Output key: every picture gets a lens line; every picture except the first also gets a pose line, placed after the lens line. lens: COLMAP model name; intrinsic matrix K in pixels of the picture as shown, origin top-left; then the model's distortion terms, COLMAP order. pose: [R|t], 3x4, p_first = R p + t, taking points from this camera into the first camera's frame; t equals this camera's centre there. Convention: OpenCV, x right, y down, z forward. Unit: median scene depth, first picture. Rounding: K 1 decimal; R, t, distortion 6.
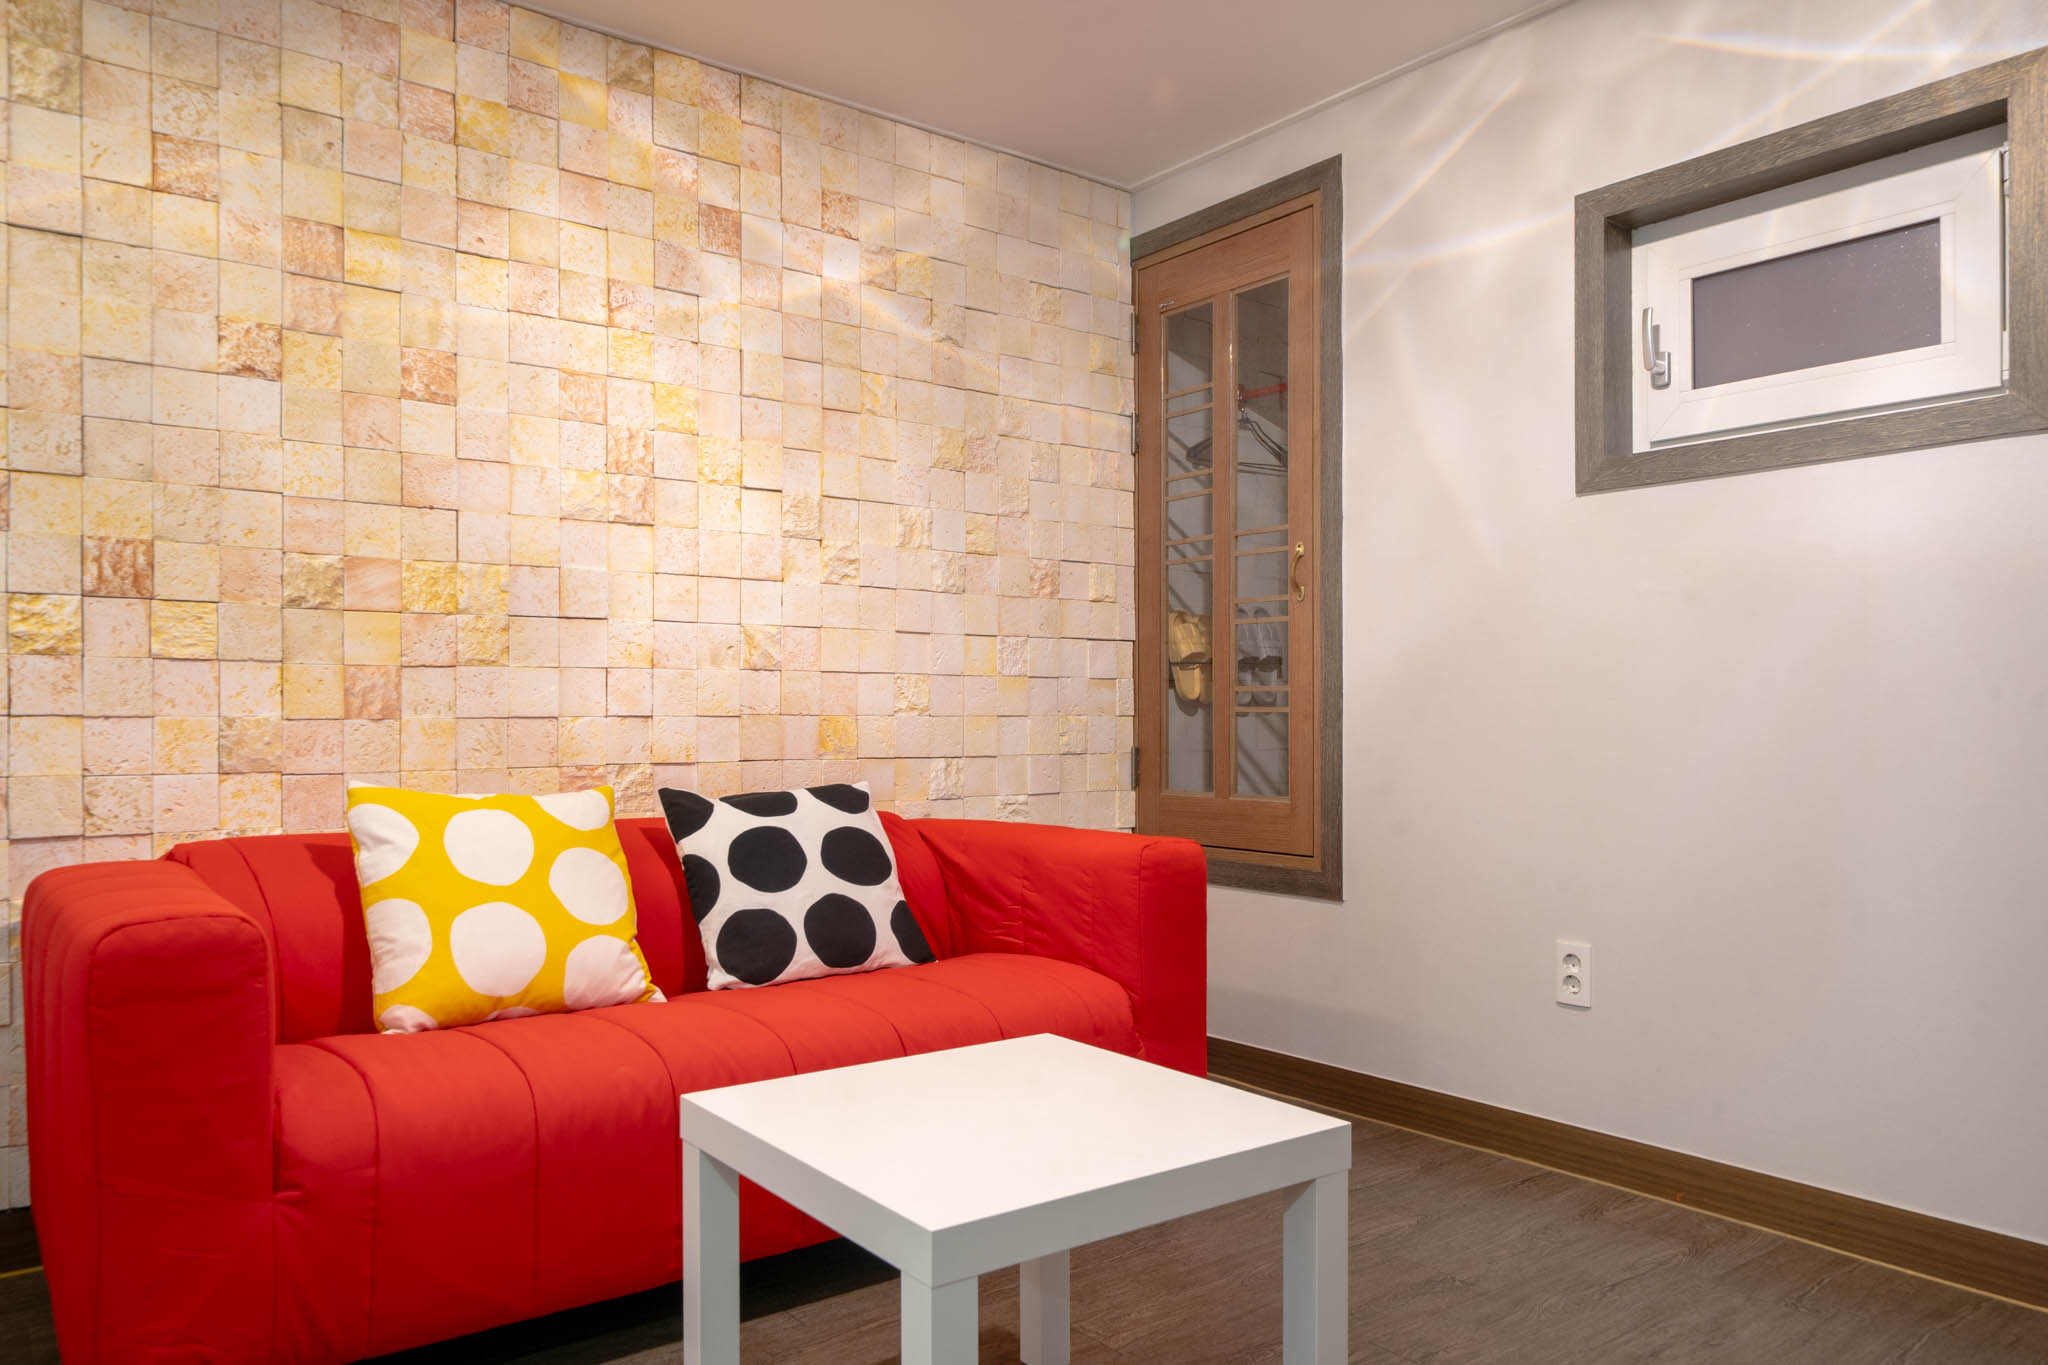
lens RADIAL K [[1395.8, 0, 1024.7], [0, 1395.8, 697.8], [0, 0, 1]] dist [0.003464, 0.002143]
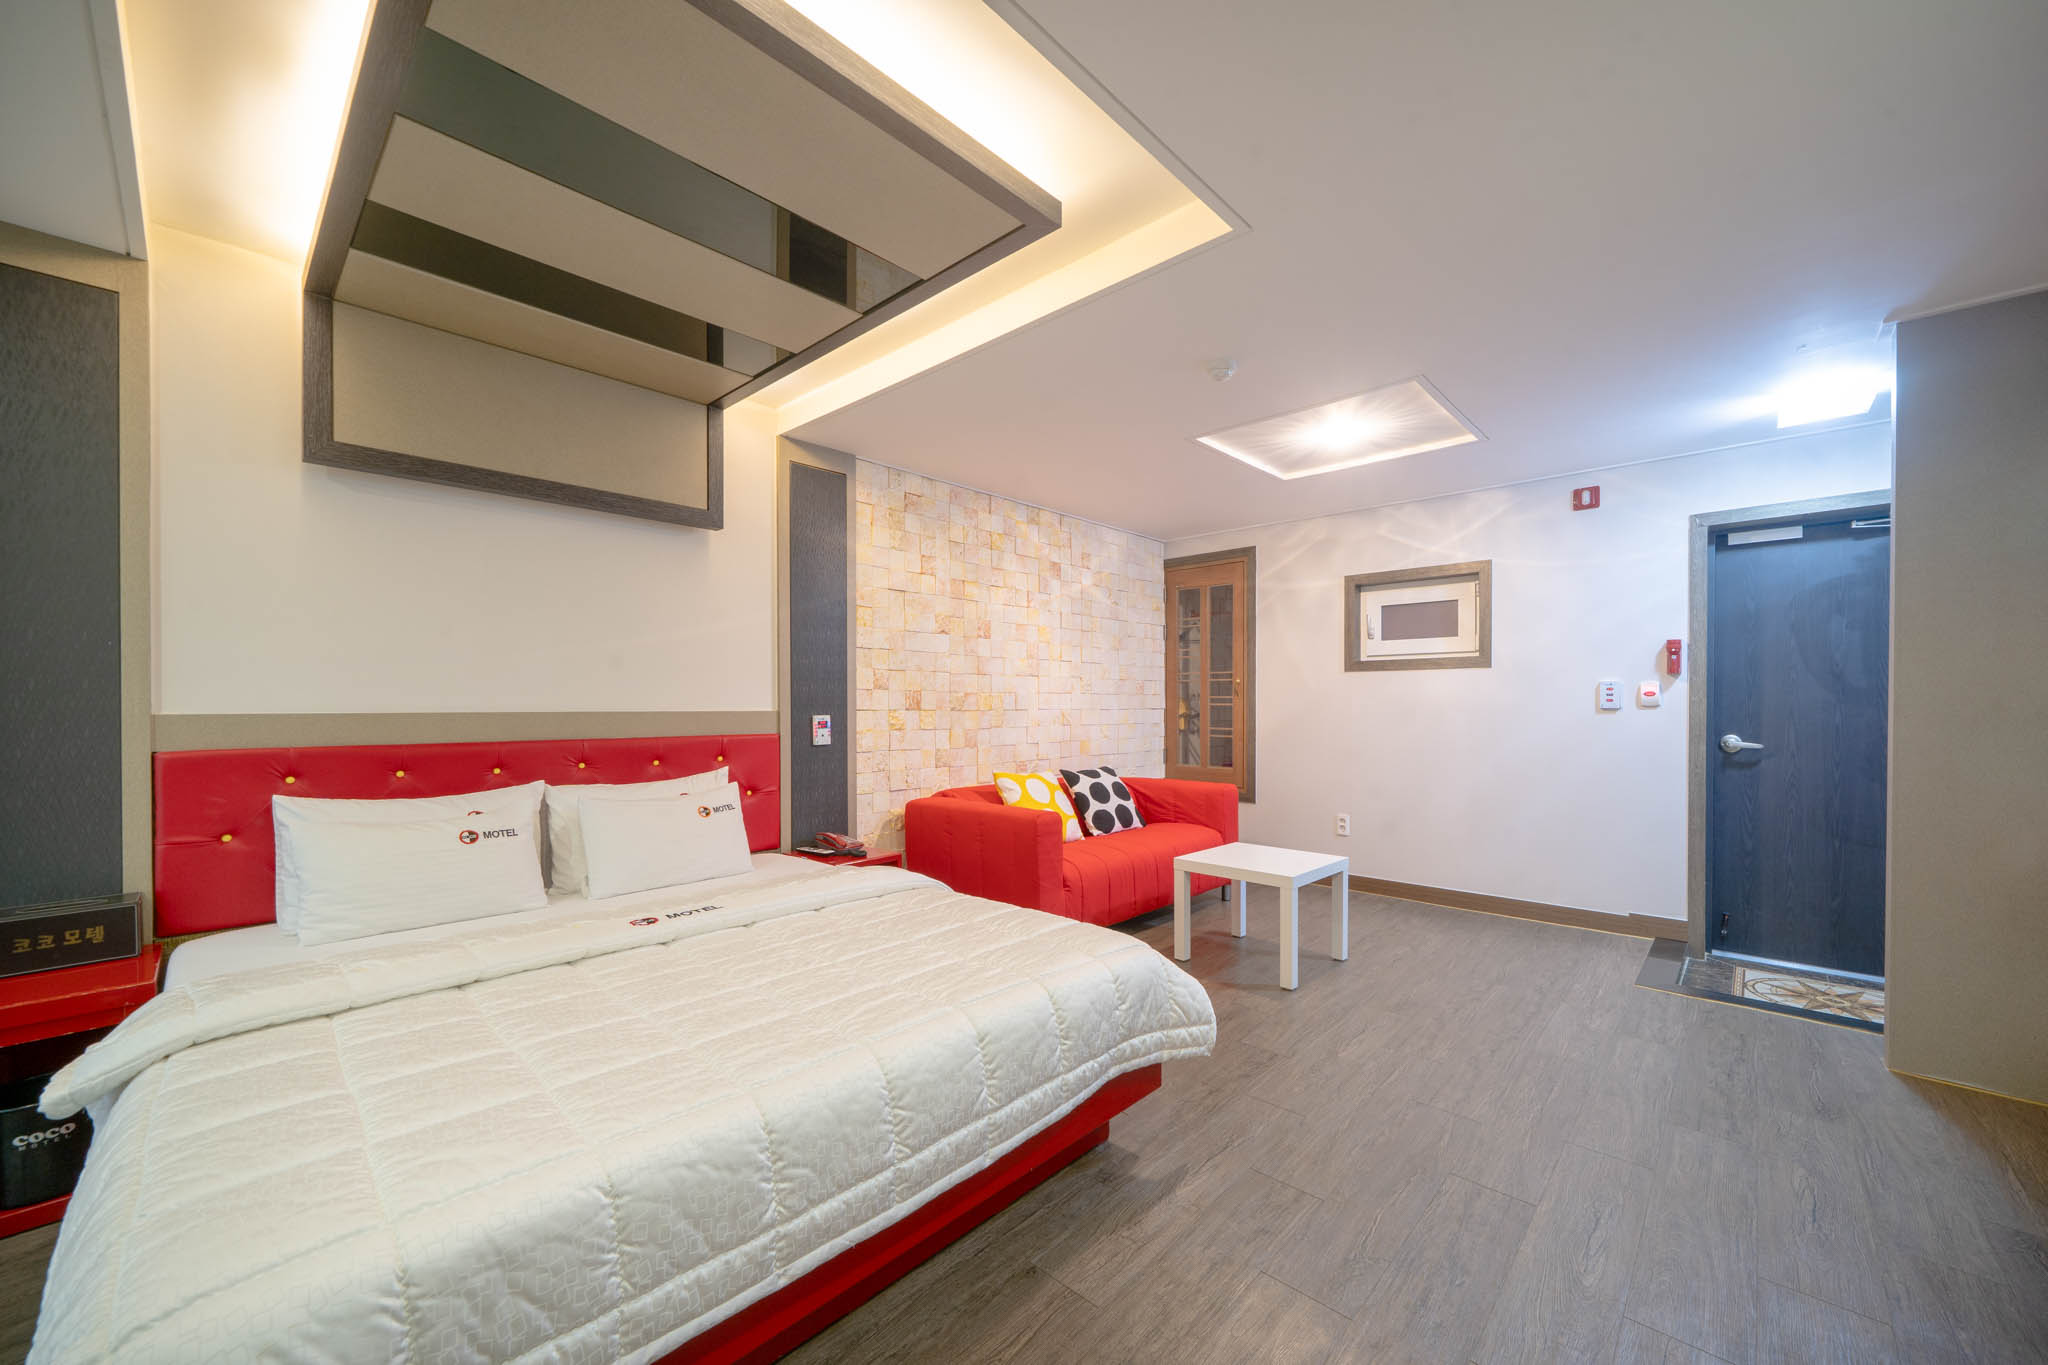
lens RADIAL K [[761.4, 0, 1022.2], [0, 761.4, 702.1], [0, 0, 1]] dist [0.000378, 0.000020]
pose [[0.987732, 0.001628, 0.156150, -0.581662], [-0.002964, 0.999961, 0.008322, -0.089437], [-0.156130, -0.008683, 0.987698, -0.568573]]
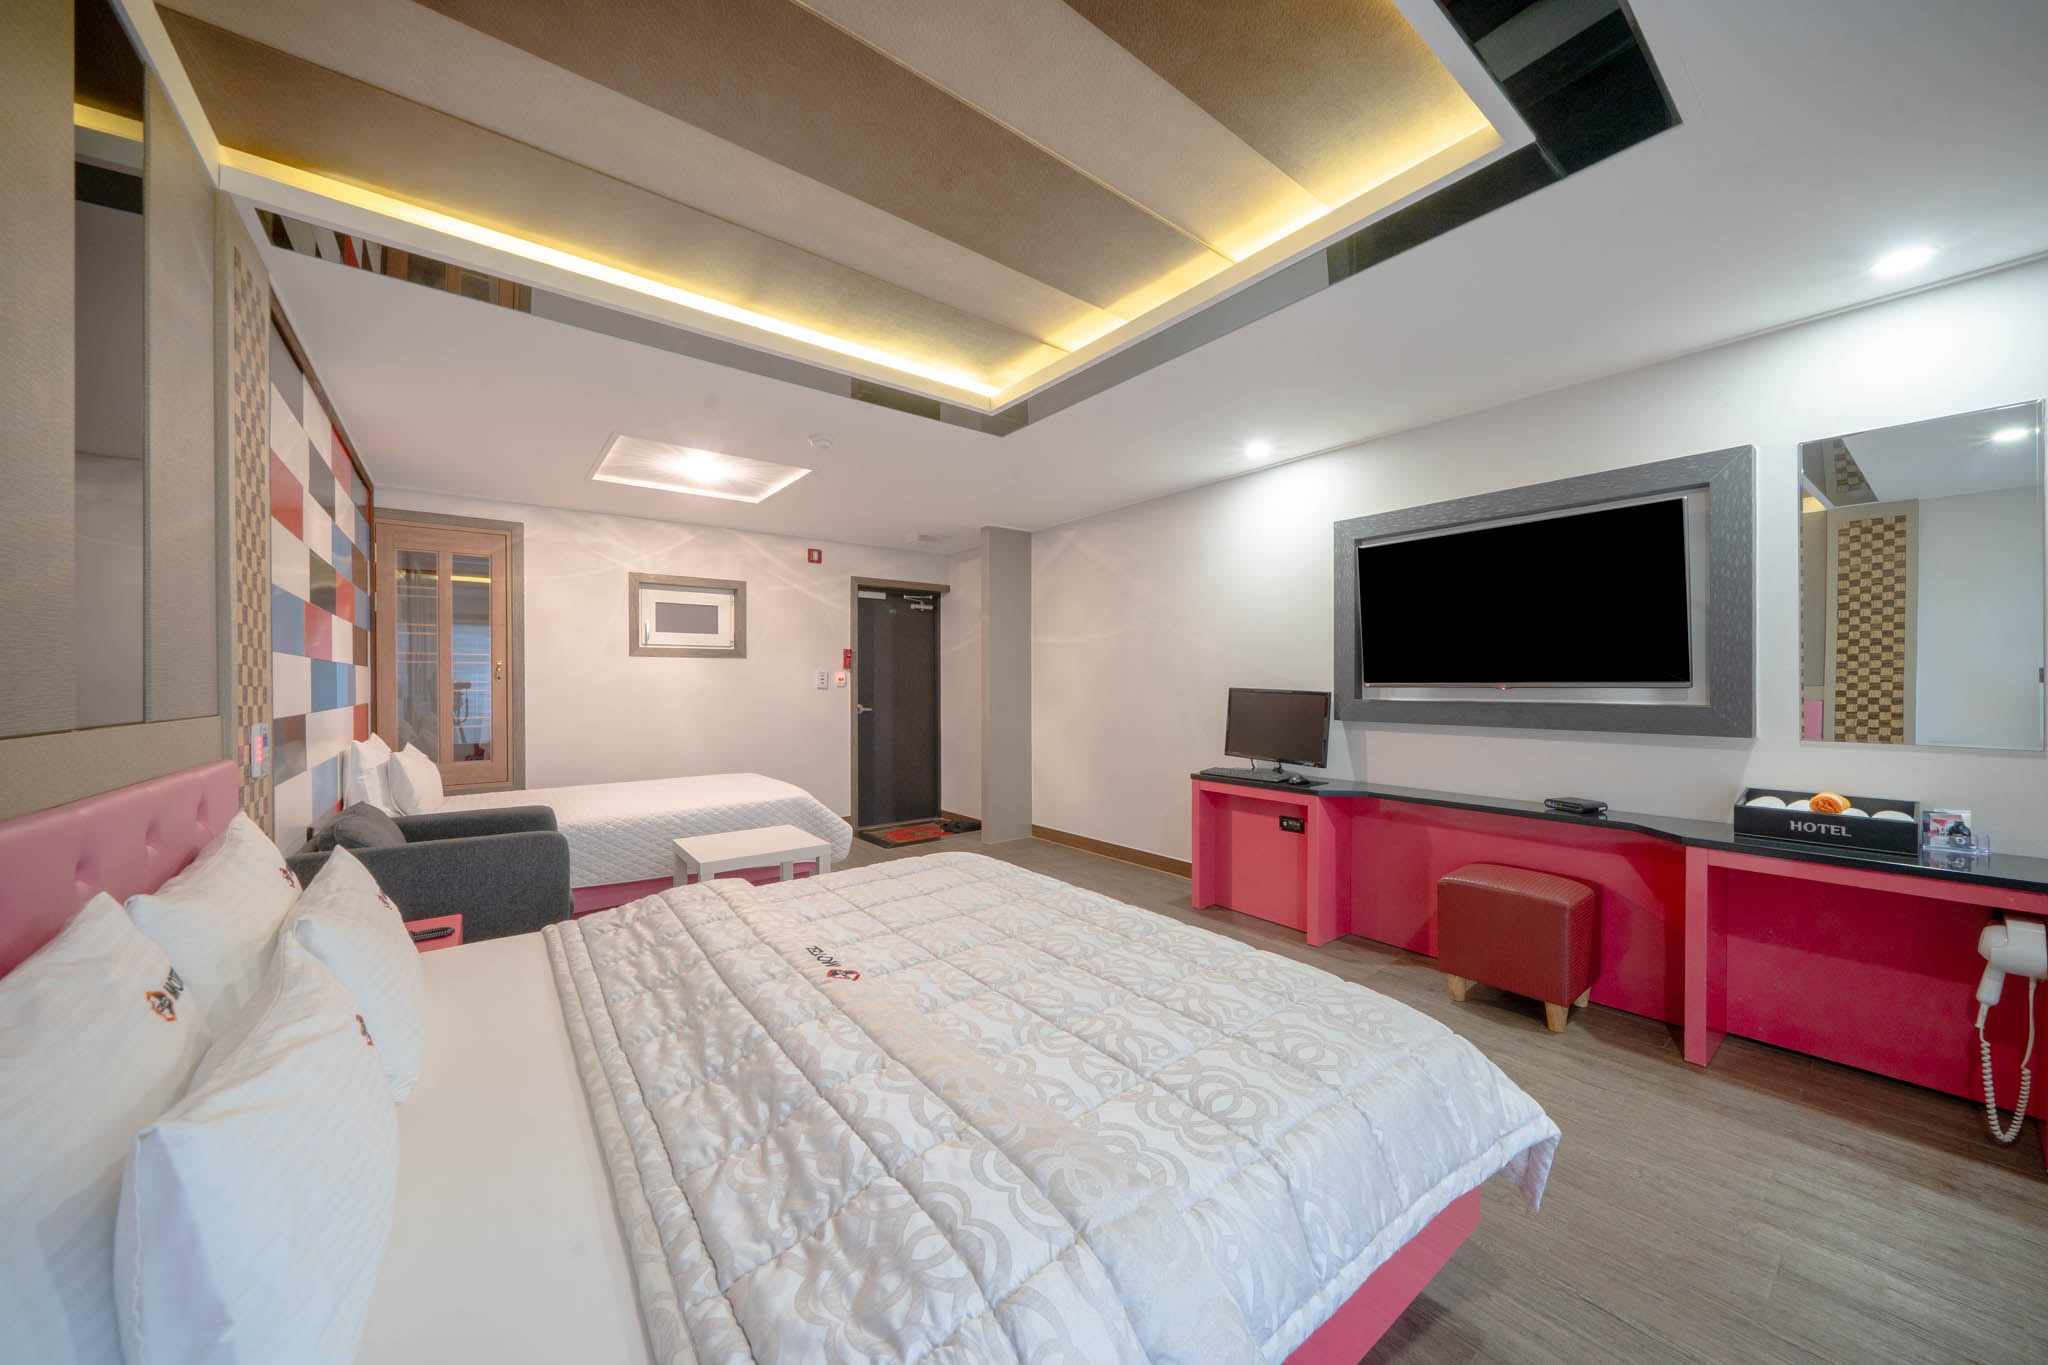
lens RADIAL K [[712.1, 0, 1024.0], [0, 712.1, 682.5], [0, 0, 1]] dist [-0.000222, -0.000016]
pose [[-0.011476, 0.003752, 0.999927, -1.345977], [-0.002813, 0.999989, -0.003785, -0.083539], [-0.999930, -0.002856, -0.011466, 0.056489]]
